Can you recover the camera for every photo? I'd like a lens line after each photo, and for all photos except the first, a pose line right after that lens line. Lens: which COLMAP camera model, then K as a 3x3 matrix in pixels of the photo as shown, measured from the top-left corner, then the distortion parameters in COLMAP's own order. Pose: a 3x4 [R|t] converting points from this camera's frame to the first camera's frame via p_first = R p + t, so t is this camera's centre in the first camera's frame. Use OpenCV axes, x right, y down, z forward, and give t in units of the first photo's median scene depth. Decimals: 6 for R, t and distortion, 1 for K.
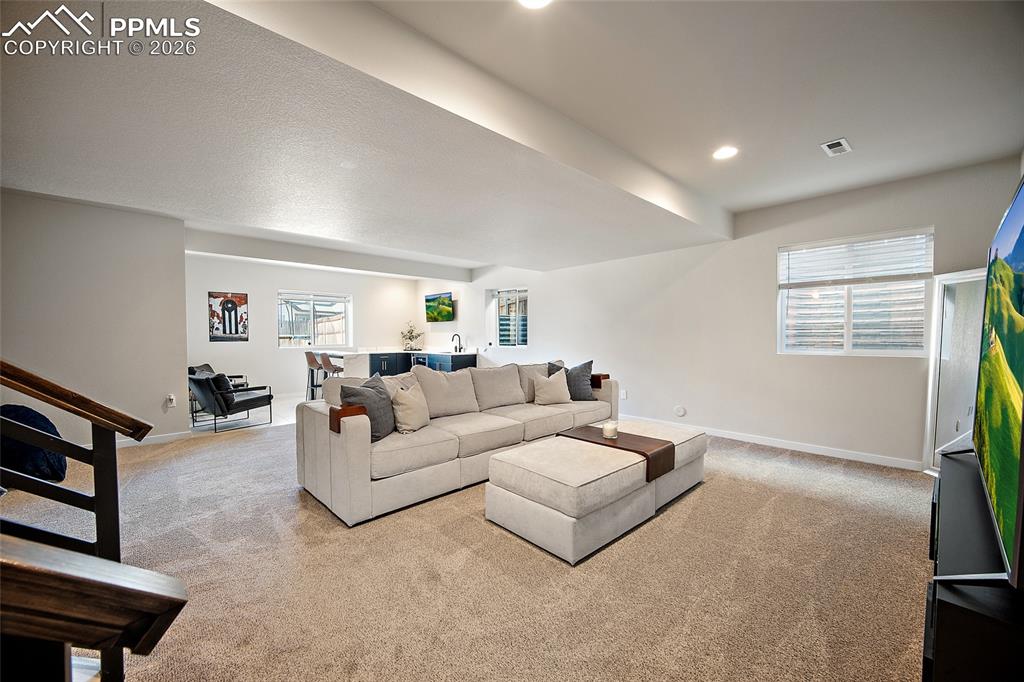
lens RADIAL K [[403.9, 0, 510.7], [0, 403.9, 341.5], [0, 0, 1]] dist [0.000706, 0.000162]
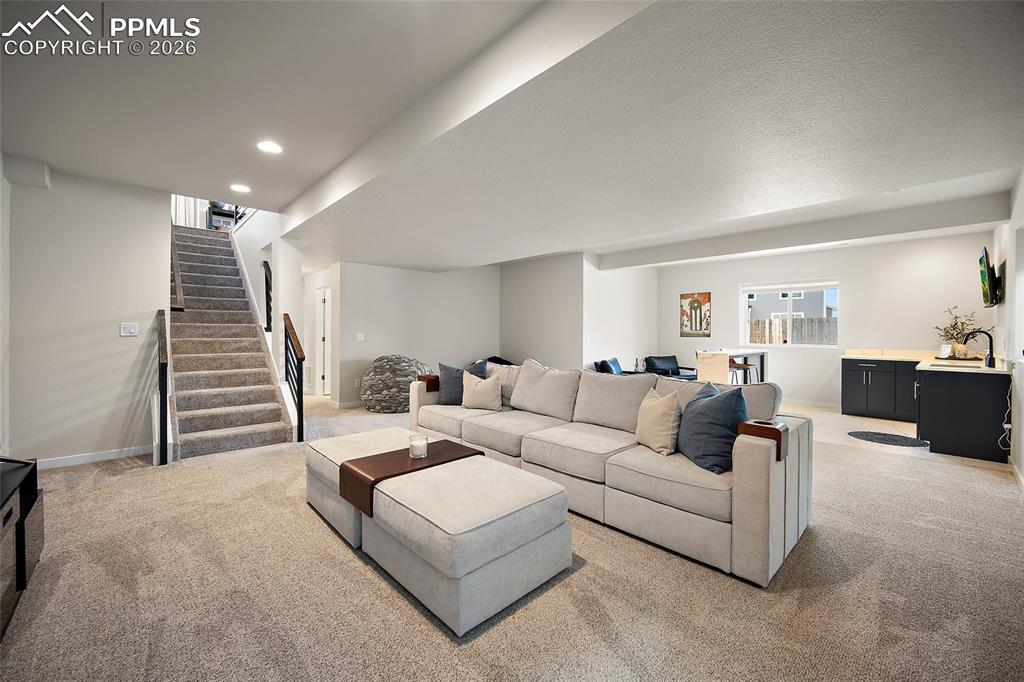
lens RADIAL K [[403.9, 0, 510.8], [0, 403.9, 338.8], [0, 0, 1]] dist [0.000706, 0.000162]
pose [[0.000382, 0.013282, -0.999912, 0.406565], [-0.025368, 0.999590, 0.013268, 0.002418], [0.999678, 0.025361, 0.000719, 0.496113]]
